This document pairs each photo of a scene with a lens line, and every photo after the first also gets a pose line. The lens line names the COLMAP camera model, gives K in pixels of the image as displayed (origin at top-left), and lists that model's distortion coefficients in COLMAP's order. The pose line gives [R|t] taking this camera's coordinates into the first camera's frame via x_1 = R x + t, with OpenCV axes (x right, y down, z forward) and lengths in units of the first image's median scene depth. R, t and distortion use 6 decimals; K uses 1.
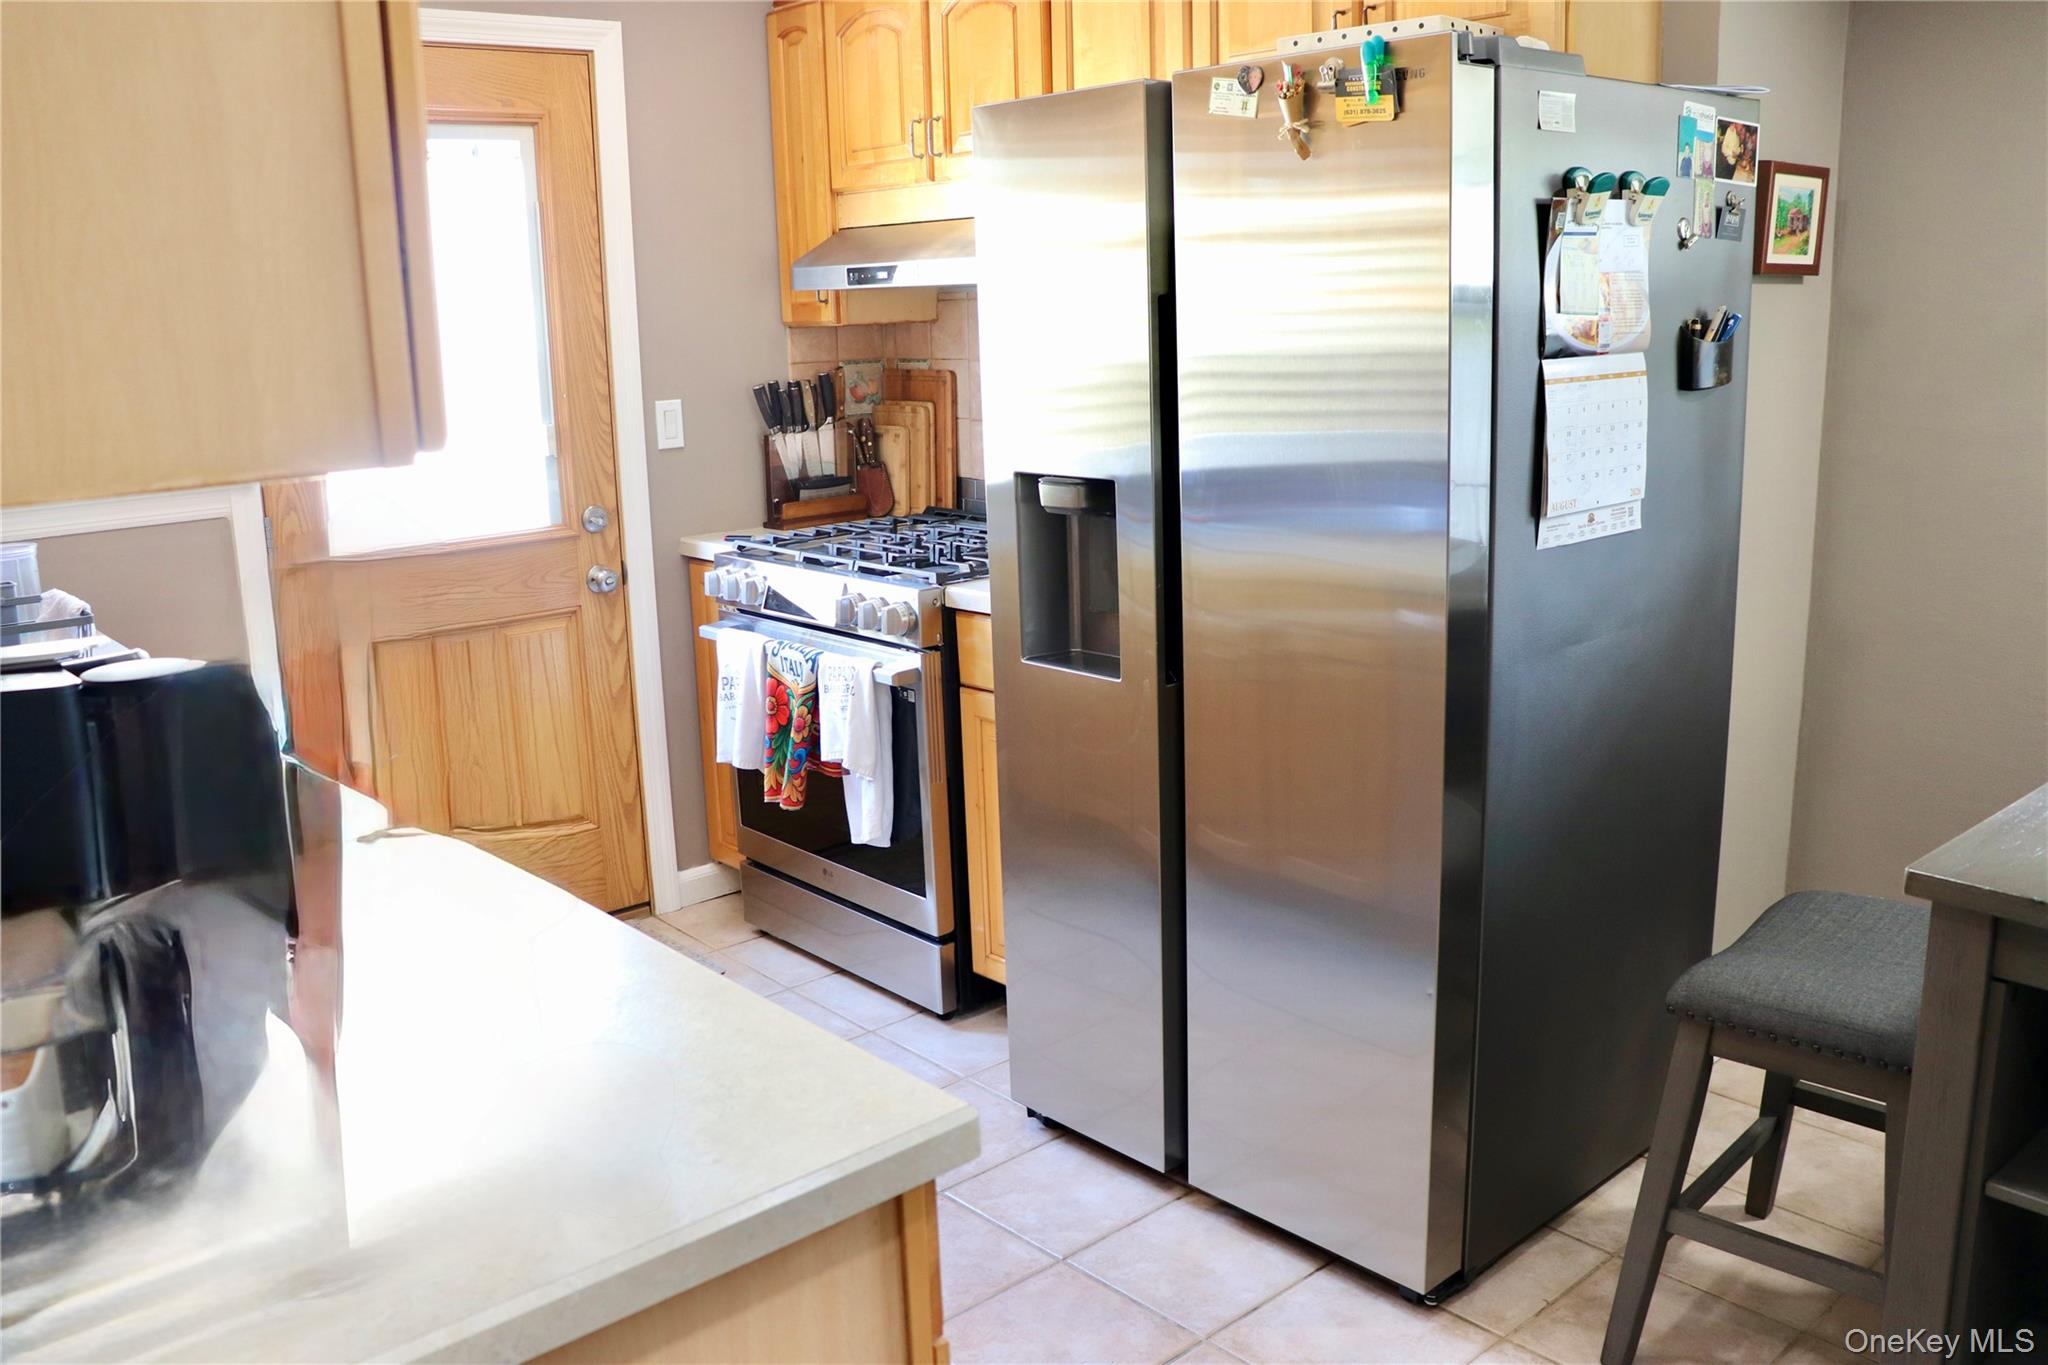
lens RADIAL K [[1681.3, 0, 1024.0], [0, 1681.3, 682.5], [0, 0, 1]] dist [-0.161389, 0.135068]
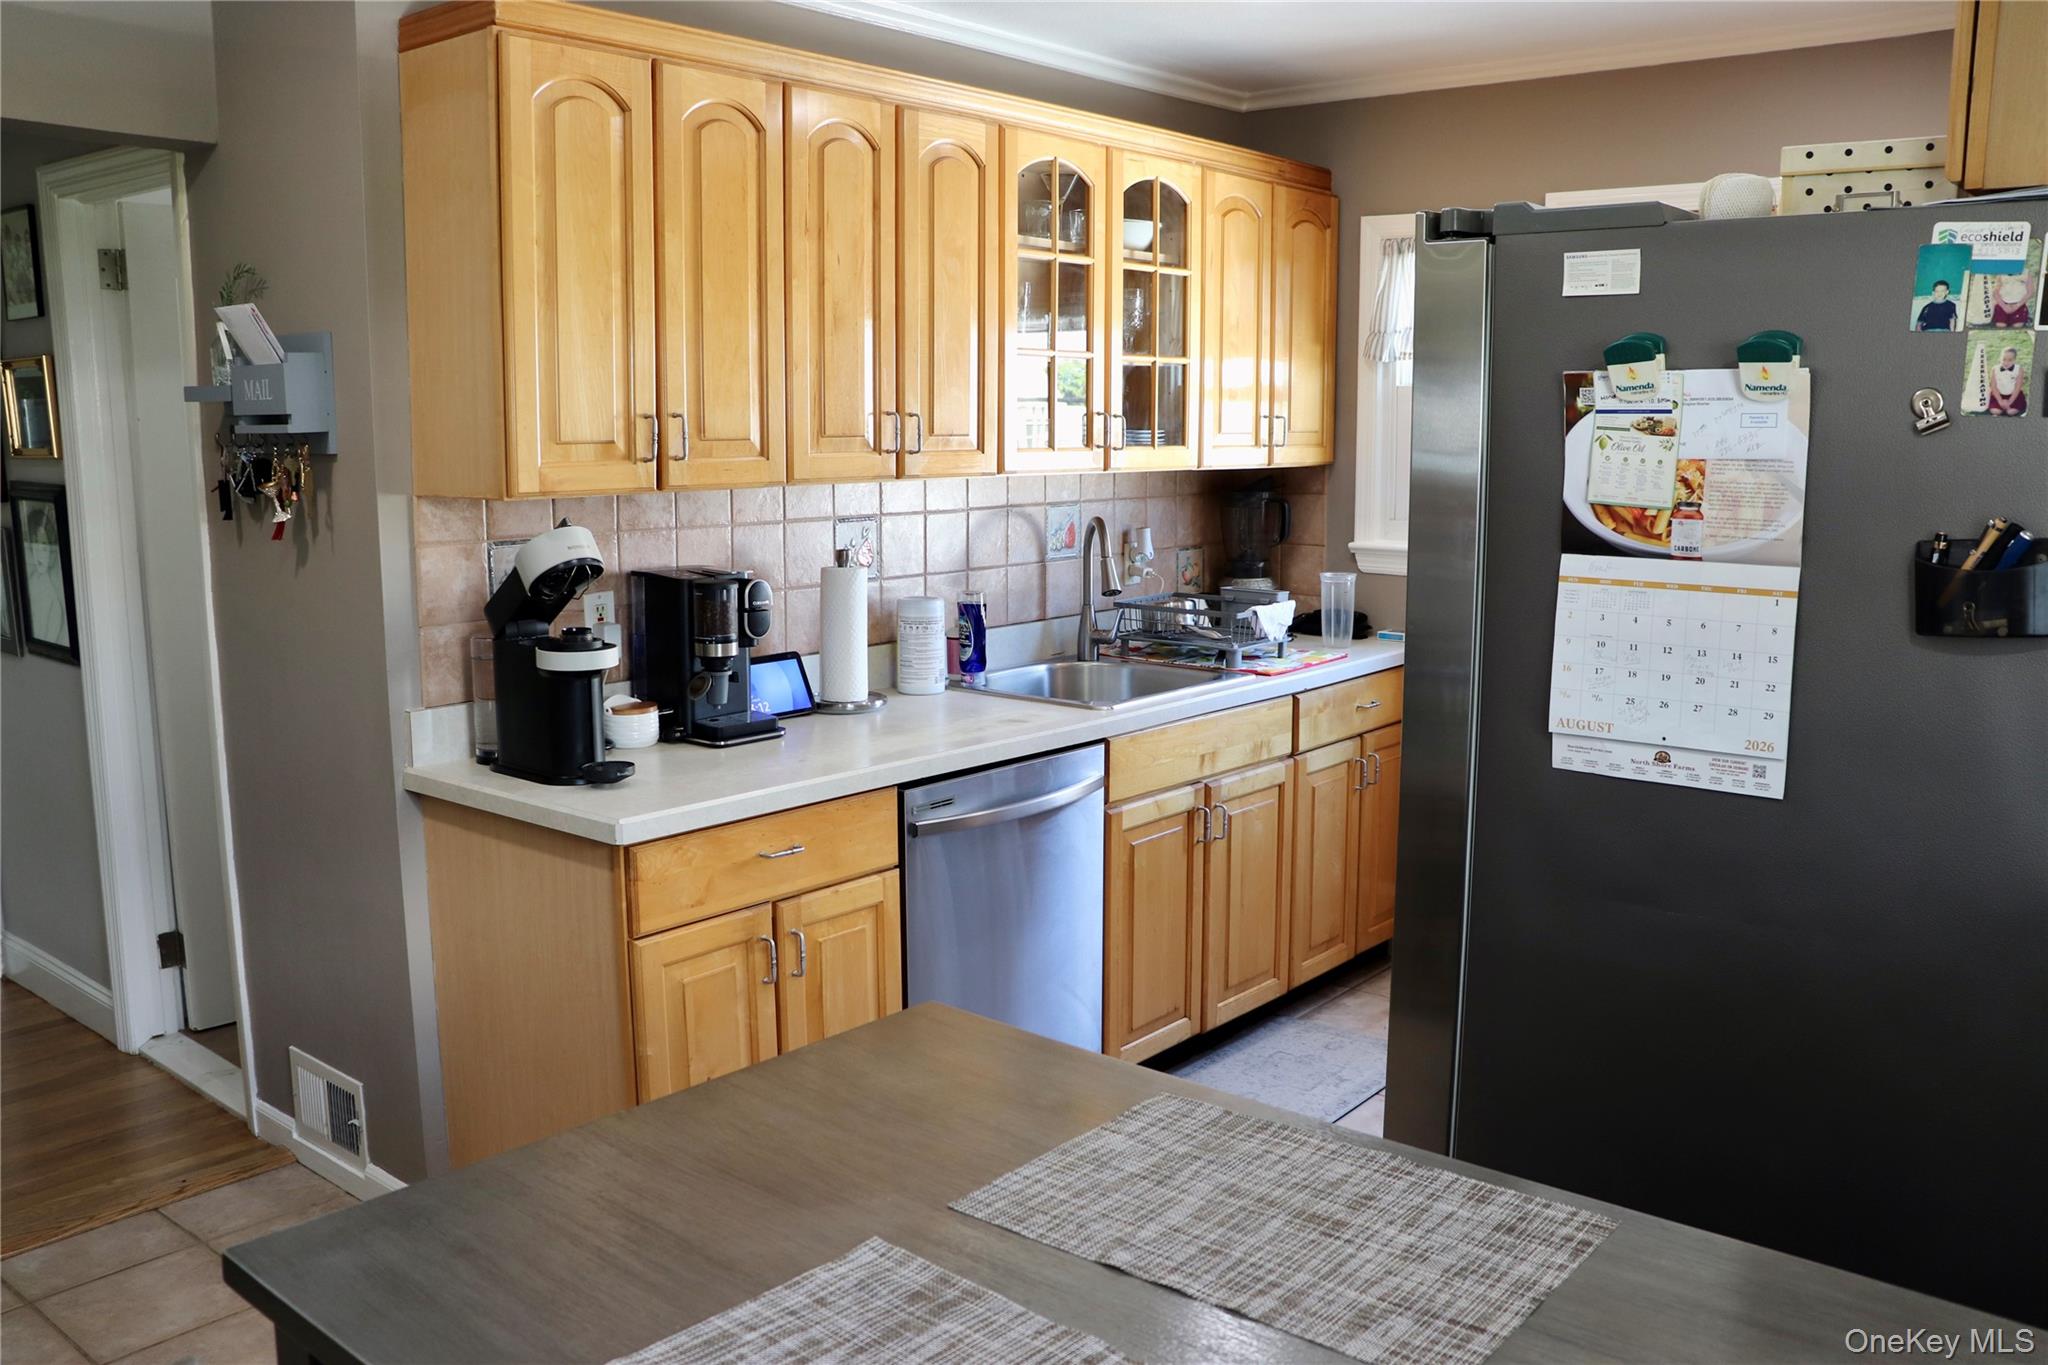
lens RADIAL K [[1681.3, 0, 1024.0], [0, 1681.3, 682.5], [0, 0, 1]] dist [-0.161389, 0.135068]
pose [[0.144133, 0.189172, -0.971308, 1.084283], [-0.224948, 0.962123, 0.154003, -0.189982], [0.963651, 0.196297, 0.181228, 0.545499]]
